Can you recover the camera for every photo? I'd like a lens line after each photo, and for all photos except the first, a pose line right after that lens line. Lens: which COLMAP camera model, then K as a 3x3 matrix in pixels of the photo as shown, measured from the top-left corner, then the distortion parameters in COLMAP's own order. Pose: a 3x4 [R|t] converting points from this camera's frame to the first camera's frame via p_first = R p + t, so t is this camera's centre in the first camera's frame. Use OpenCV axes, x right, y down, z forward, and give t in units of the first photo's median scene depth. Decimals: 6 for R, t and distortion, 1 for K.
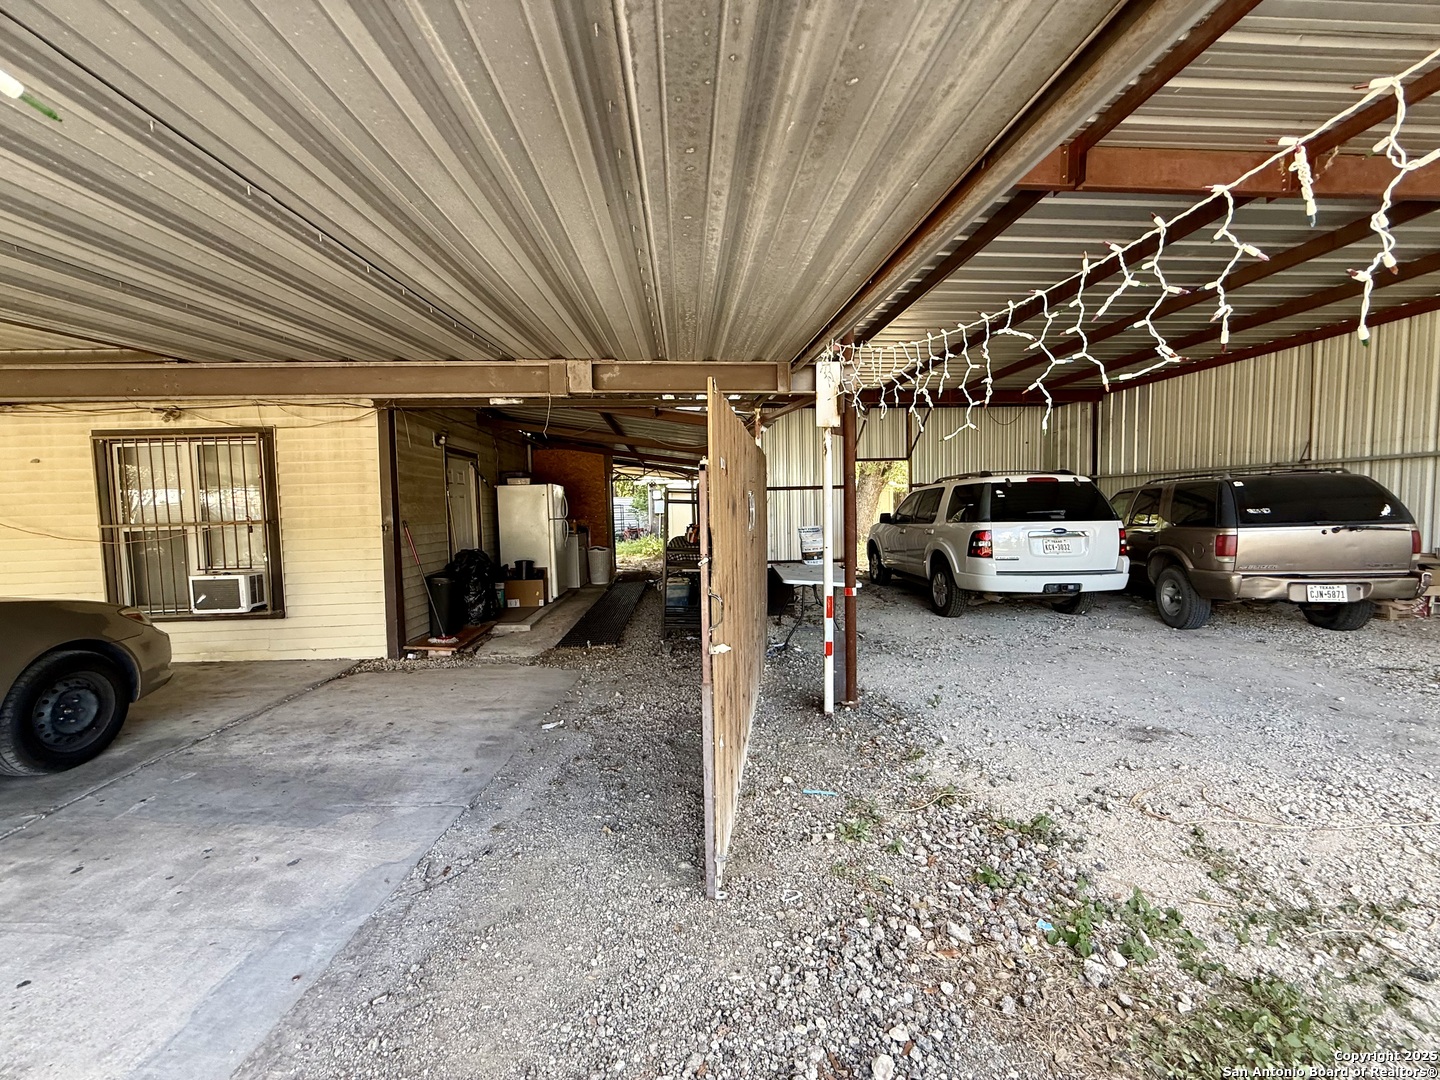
lens RADIAL K [[572.9, 0, 720.0], [0, 572.9, 540.0], [0, 0, 1]] dist [-0.000031, 0.000223]
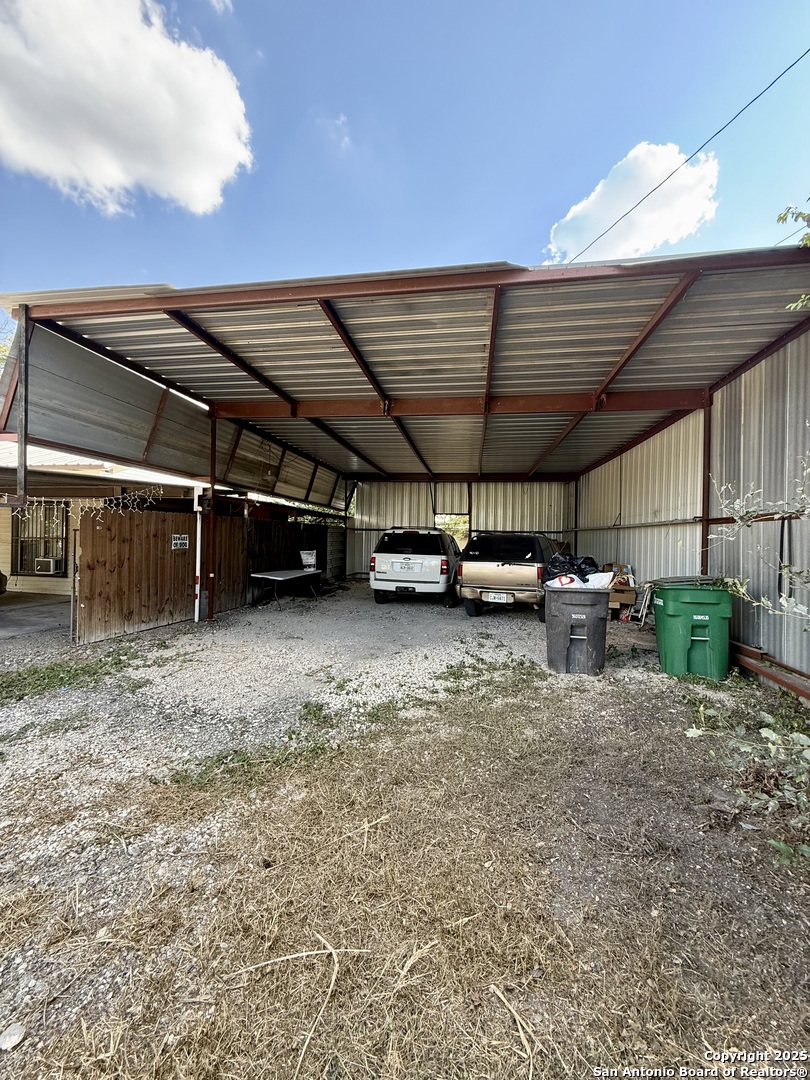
lens RADIAL K [[429.6, 0, 405.0], [0, 429.6, 540.0], [0, 0, 1]] dist [-0.000031, 0.000223]
pose [[0.970667, 0.039355, -0.237187, 0.980983], [-0.051685, 0.997604, -0.045990, -0.014826], [0.234808, 0.056900, 0.970375, -0.422253]]
